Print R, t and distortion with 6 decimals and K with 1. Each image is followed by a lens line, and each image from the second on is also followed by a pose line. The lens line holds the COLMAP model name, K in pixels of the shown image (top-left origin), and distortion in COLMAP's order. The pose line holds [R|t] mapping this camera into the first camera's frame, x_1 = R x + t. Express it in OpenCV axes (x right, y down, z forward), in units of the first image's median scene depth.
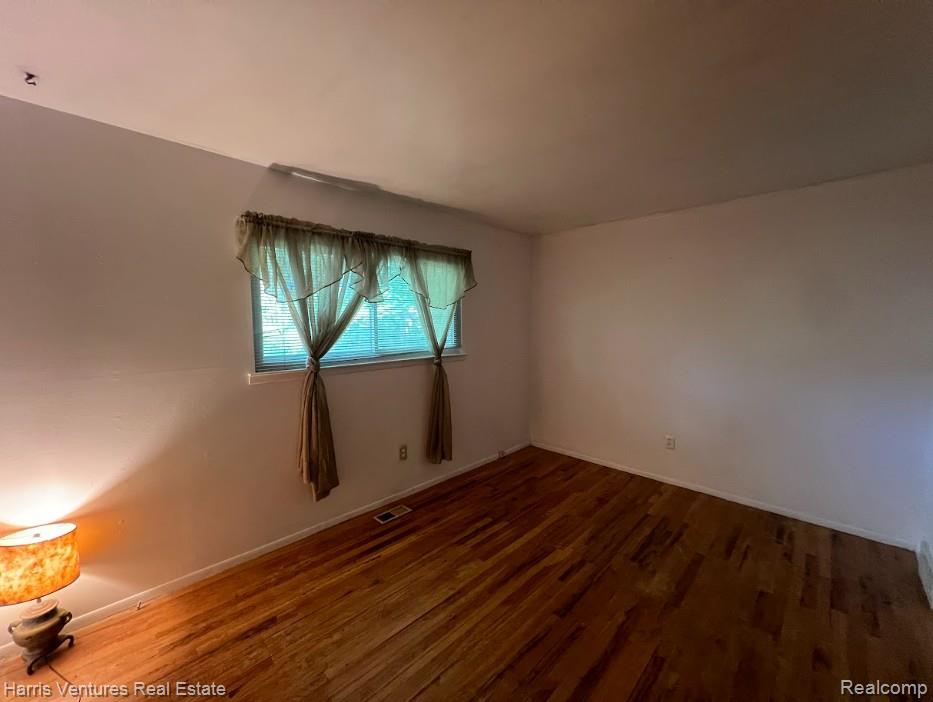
lens RADIAL K [[377.5, 0, 466.4], [0, 377.5, 348.9], [0, 0, 1]] dist [-0.000086, -0.000399]
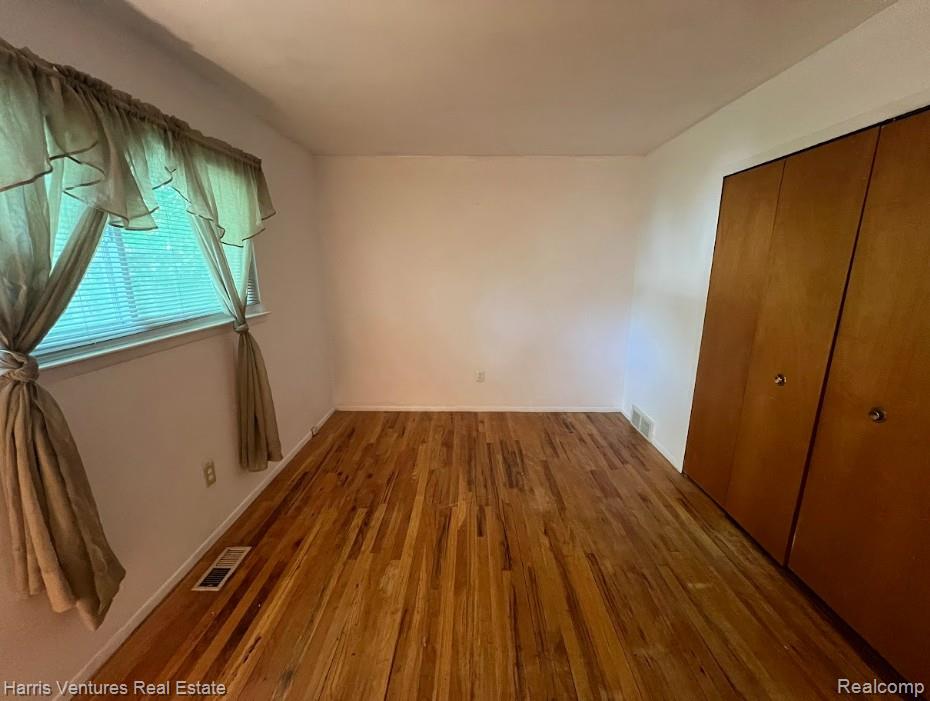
lens RADIAL K [[376.3, 0, 462.8], [0, 376.3, 349.3], [0, 0, 1]] dist [-0.000086, -0.000399]
pose [[0.721922, -0.150782, 0.675347, -0.302496], [0.051054, 0.984917, 0.165324, -0.022543], [-0.690089, -0.084872, 0.718731, 0.303440]]
